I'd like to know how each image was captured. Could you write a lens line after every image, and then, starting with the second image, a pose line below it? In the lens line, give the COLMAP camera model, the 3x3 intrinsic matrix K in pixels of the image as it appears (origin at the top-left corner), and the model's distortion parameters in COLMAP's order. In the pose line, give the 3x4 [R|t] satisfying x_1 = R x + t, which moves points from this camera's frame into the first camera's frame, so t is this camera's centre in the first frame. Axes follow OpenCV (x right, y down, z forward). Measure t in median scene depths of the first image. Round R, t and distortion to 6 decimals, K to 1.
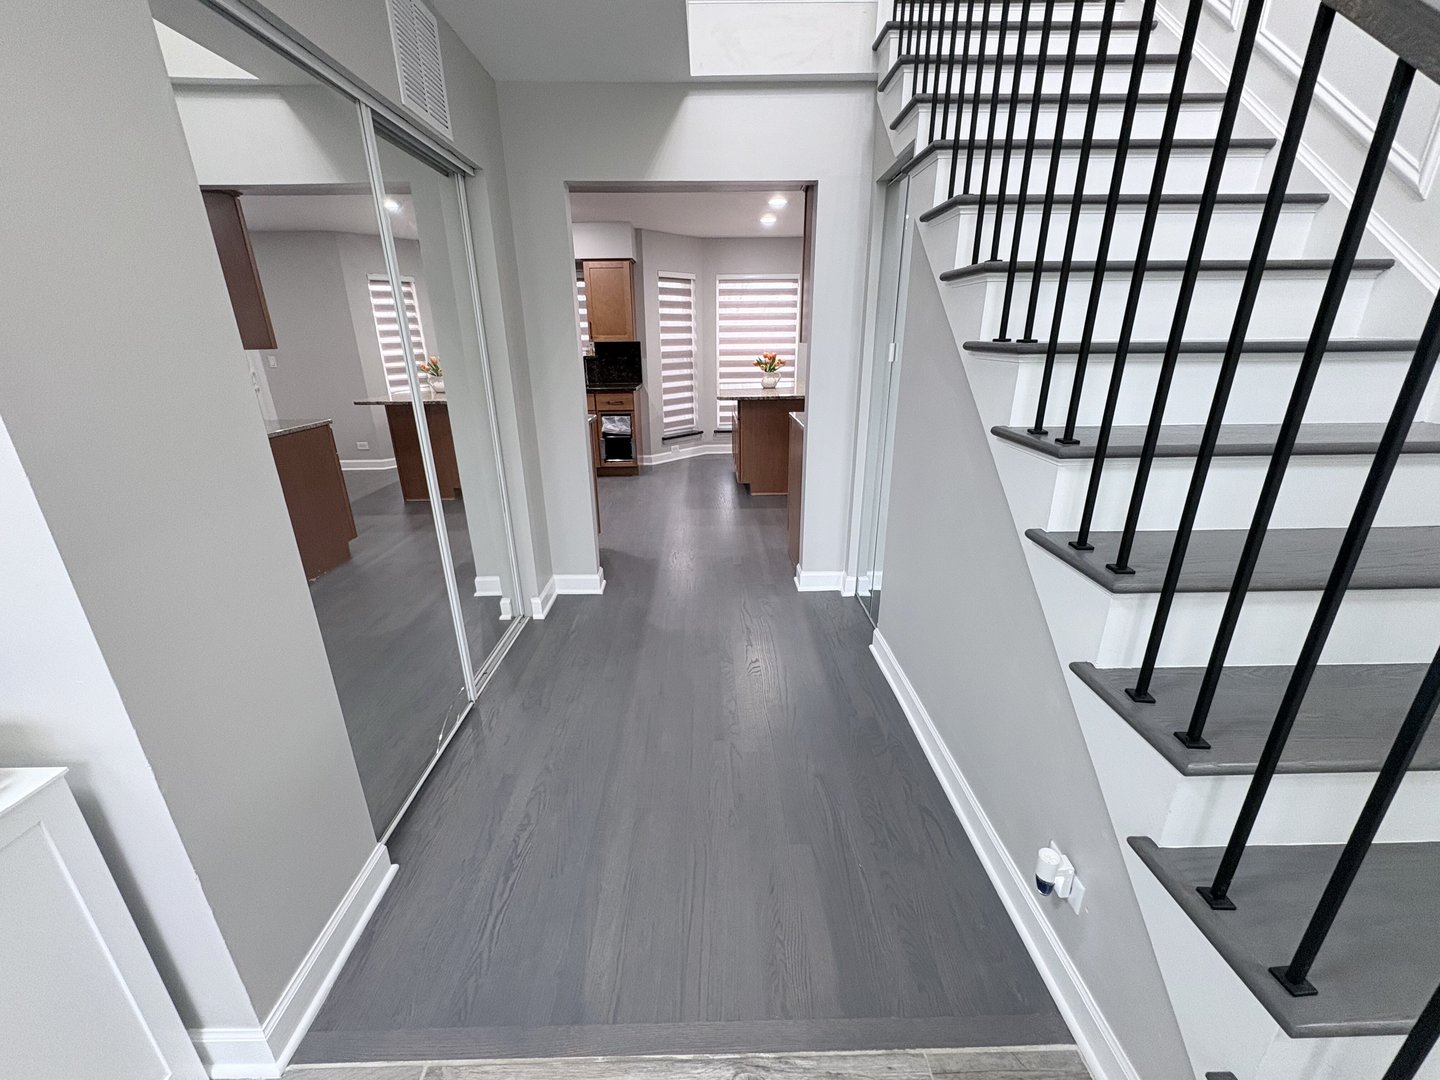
lens RADIAL K [[569.1, 0, 719.4], [0, 569.1, 539.5], [0, 0, 1]] dist [-0.000370, 0.000117]
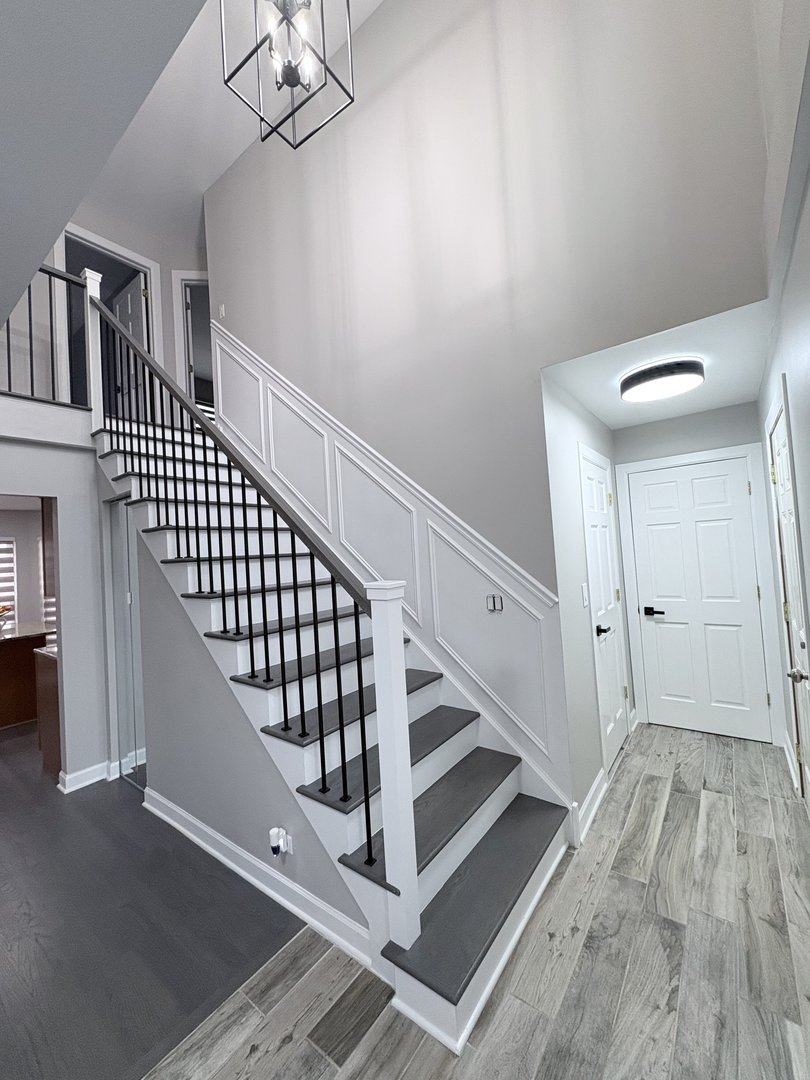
lens RADIAL K [[426.8, 0, 407.6], [0, 426.8, 535.0], [0, 0, 1]] dist [-0.000370, 0.000117]
pose [[0.611632, 0.002215, 0.791139, -0.283215], [0.316551, 0.915775, -0.247290, 0.089449], [-0.725053, 0.401686, 0.559416, -0.525509]]
